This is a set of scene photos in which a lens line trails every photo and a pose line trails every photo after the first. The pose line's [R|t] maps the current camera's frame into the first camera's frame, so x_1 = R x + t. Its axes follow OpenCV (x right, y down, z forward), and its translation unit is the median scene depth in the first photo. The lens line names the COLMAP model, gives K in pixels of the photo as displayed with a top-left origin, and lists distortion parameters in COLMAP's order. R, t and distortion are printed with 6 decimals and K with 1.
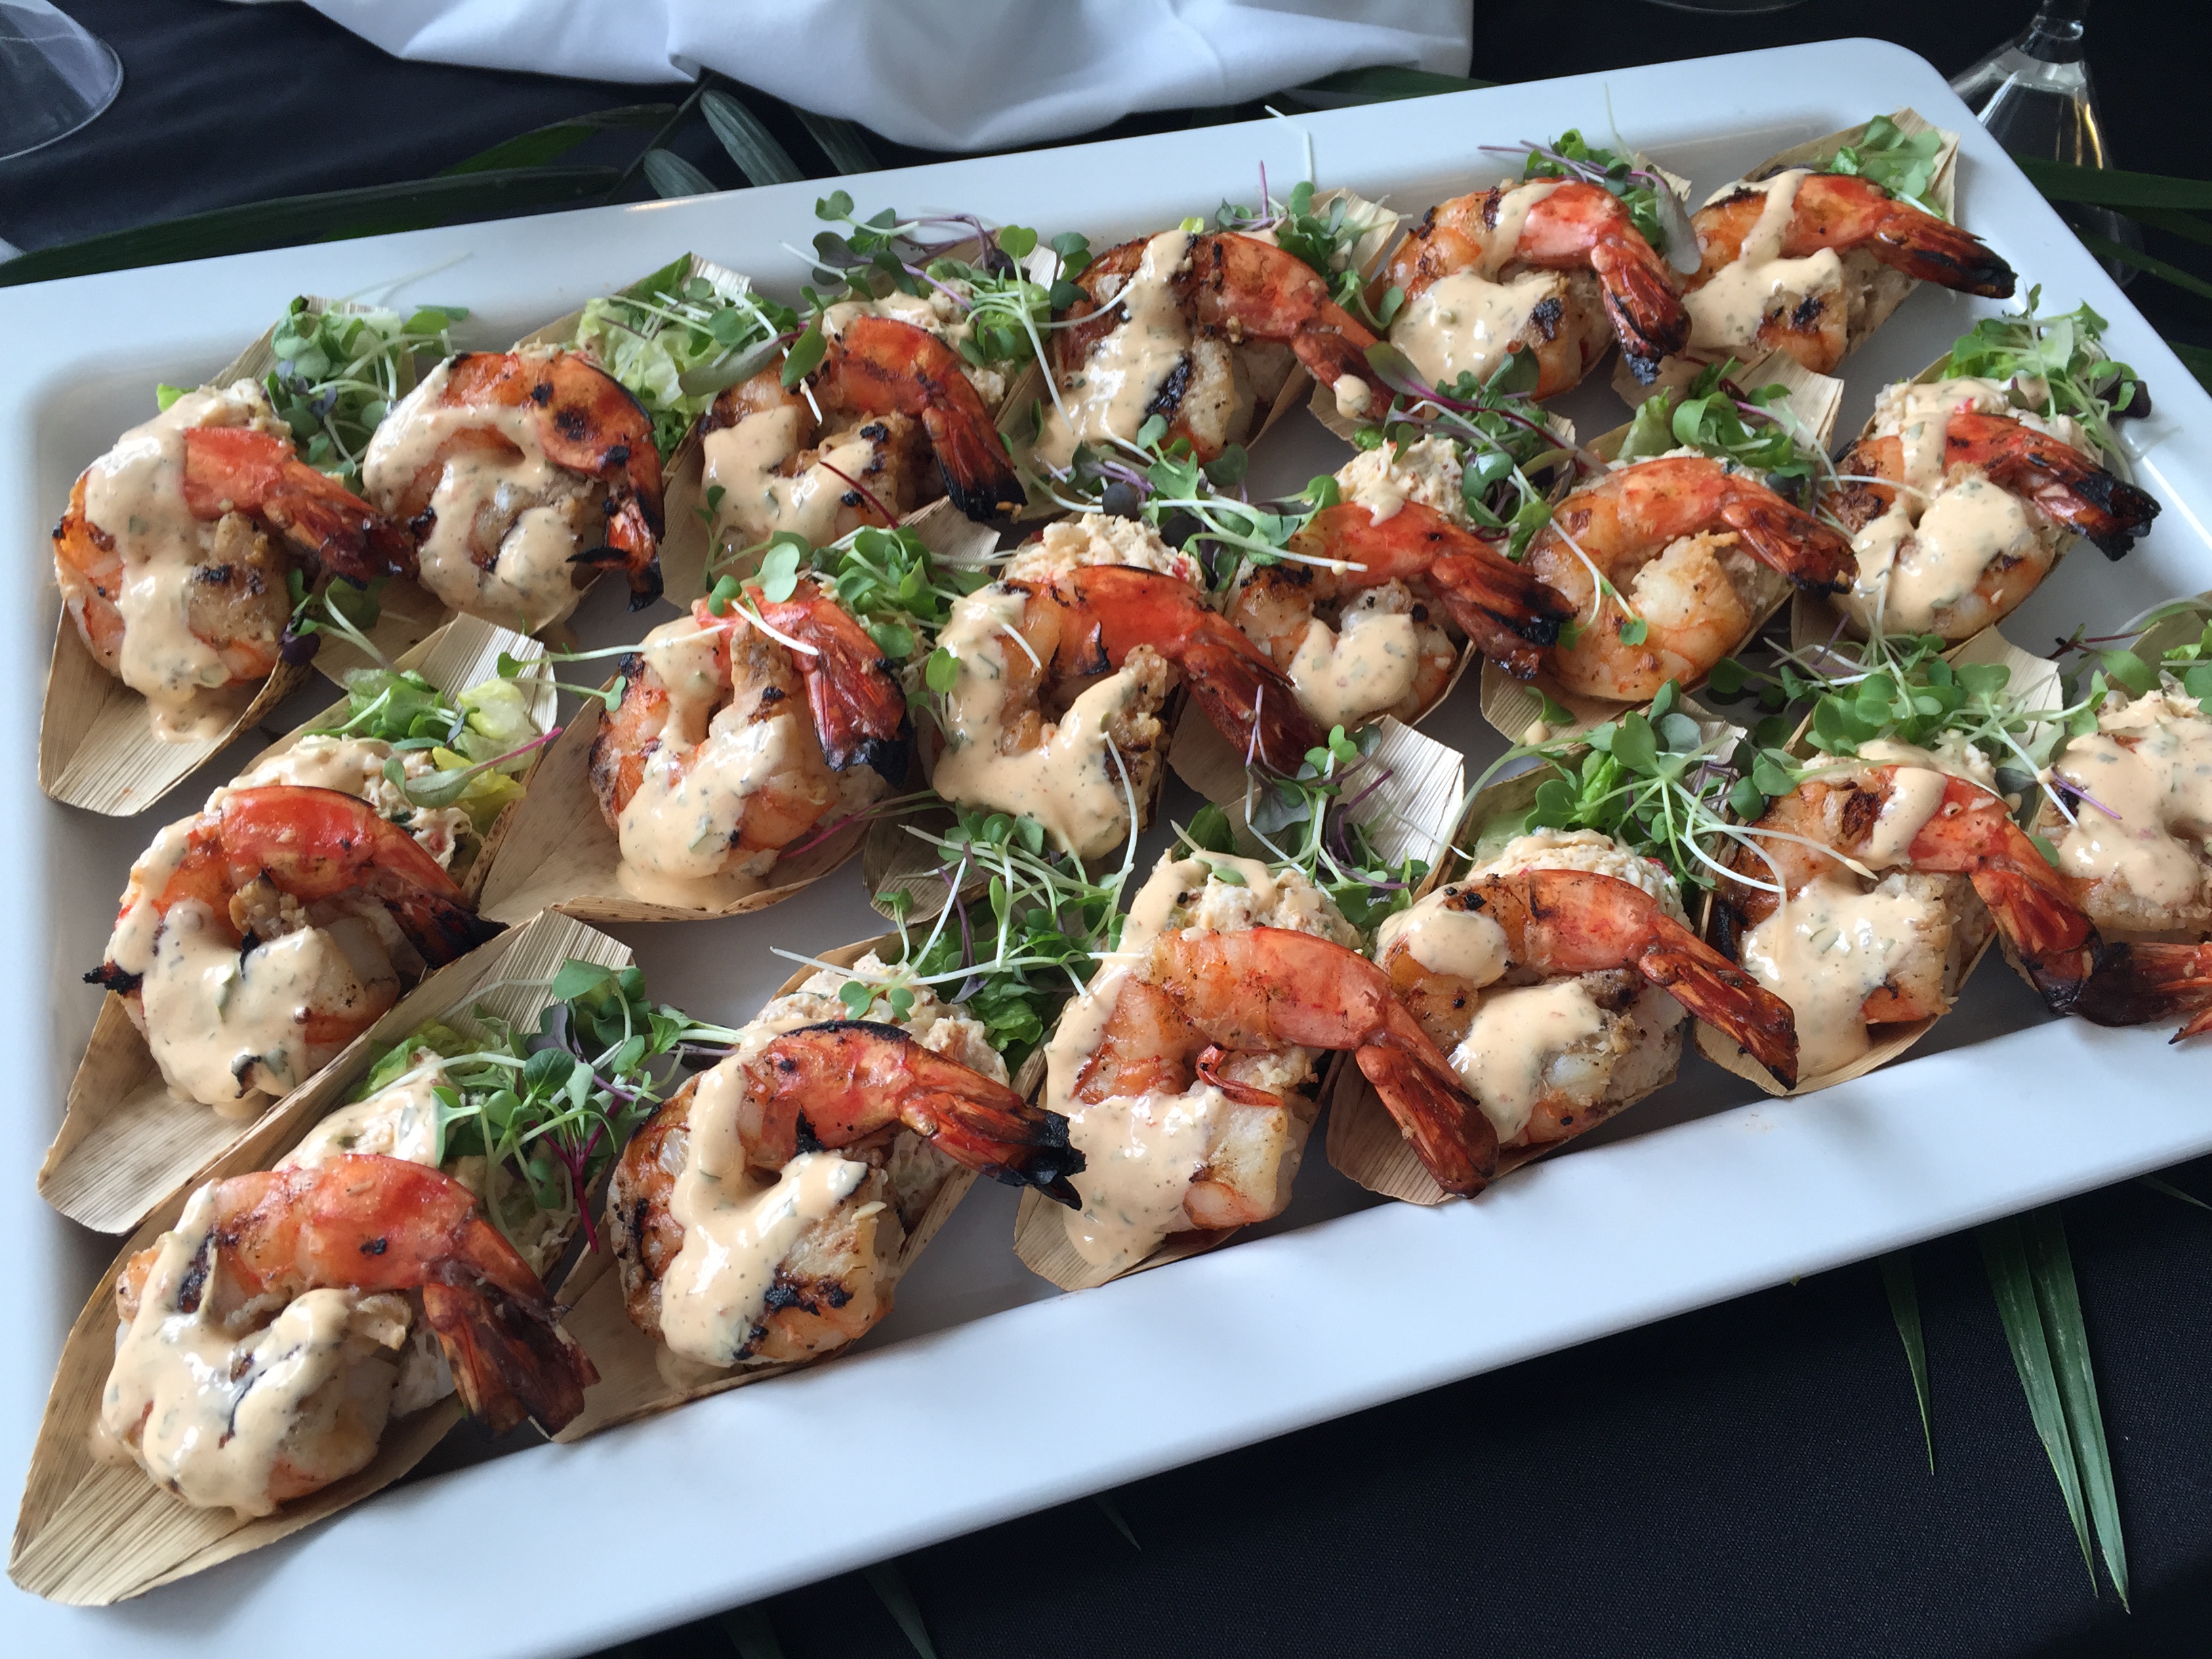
lens RADIAL K [[1886.2, 0, 1106.0], [0, 1886.2, 829.5], [0, 0, 1]] dist [0.095909, -0.150075]
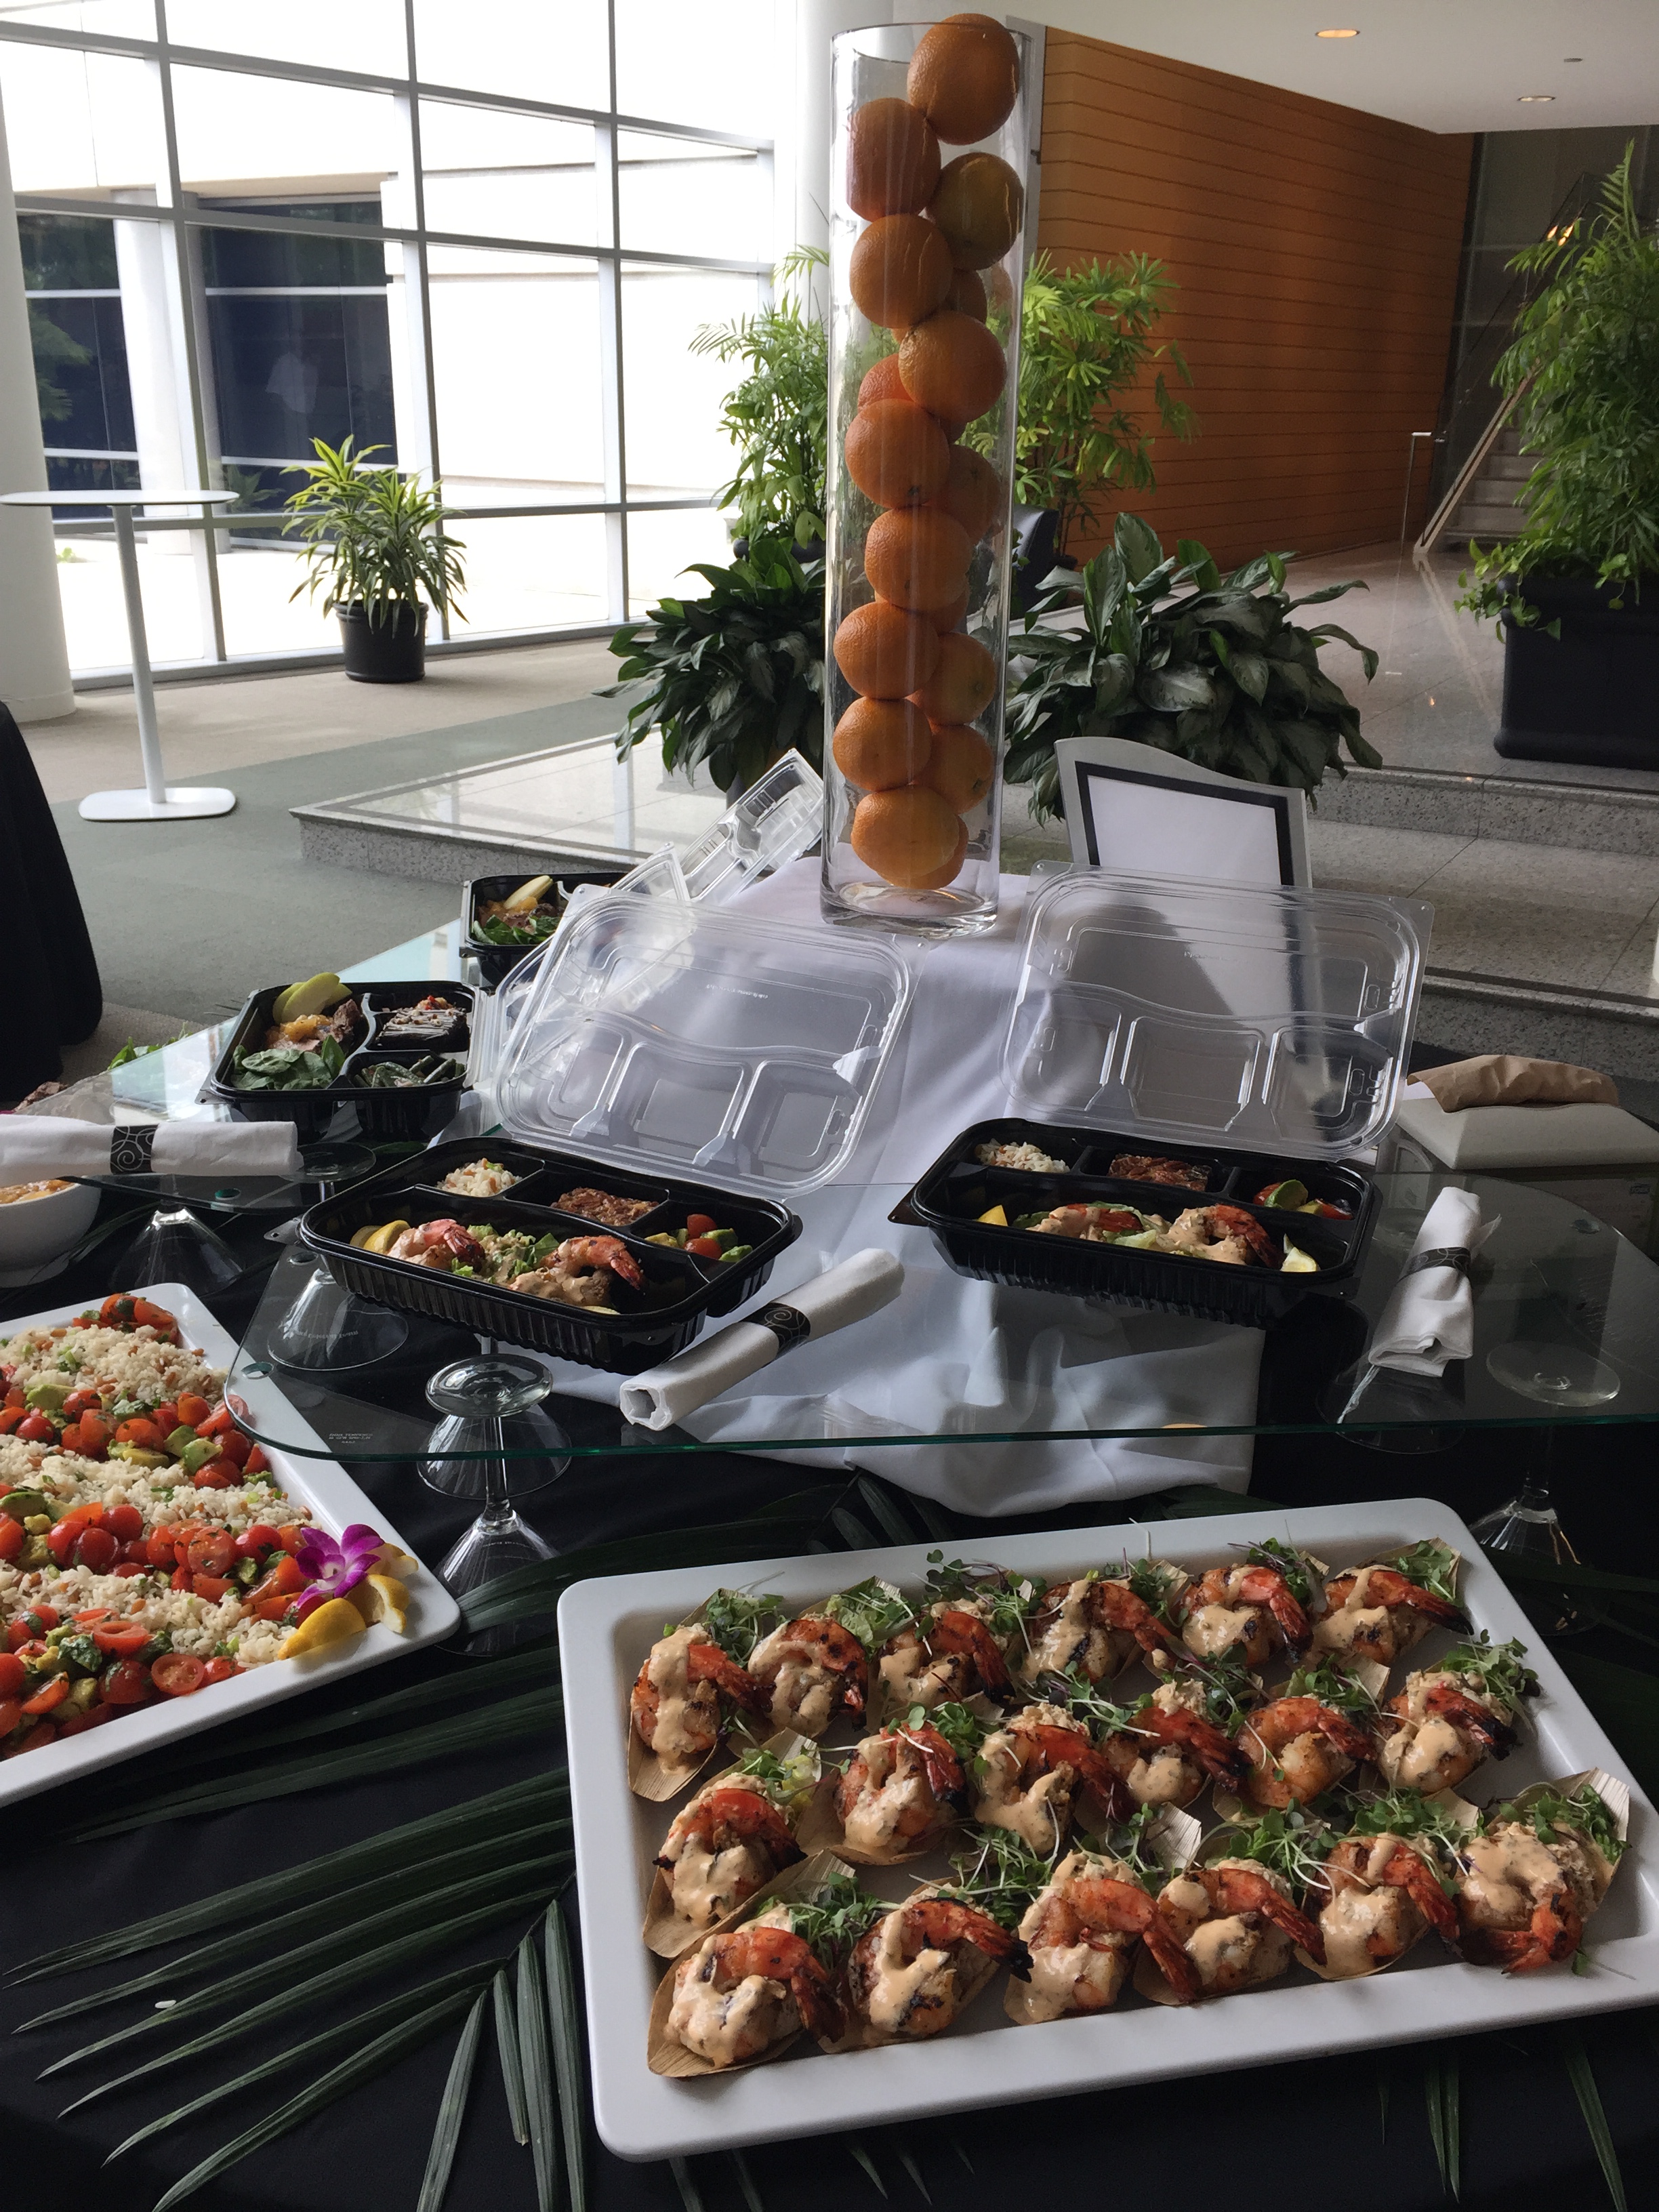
lens RADIAL K [[1886.2, 0, 829.9], [0, 1886.2, 1064.0], [0, 0, 1]] dist [0.095909, -0.150075]
pose [[0.990916, 0.023580, -0.132399, 0.024464], [-0.083742, 0.878531, -0.470288, 0.279204], [0.105227, 0.477104, 0.872525, -1.518166]]
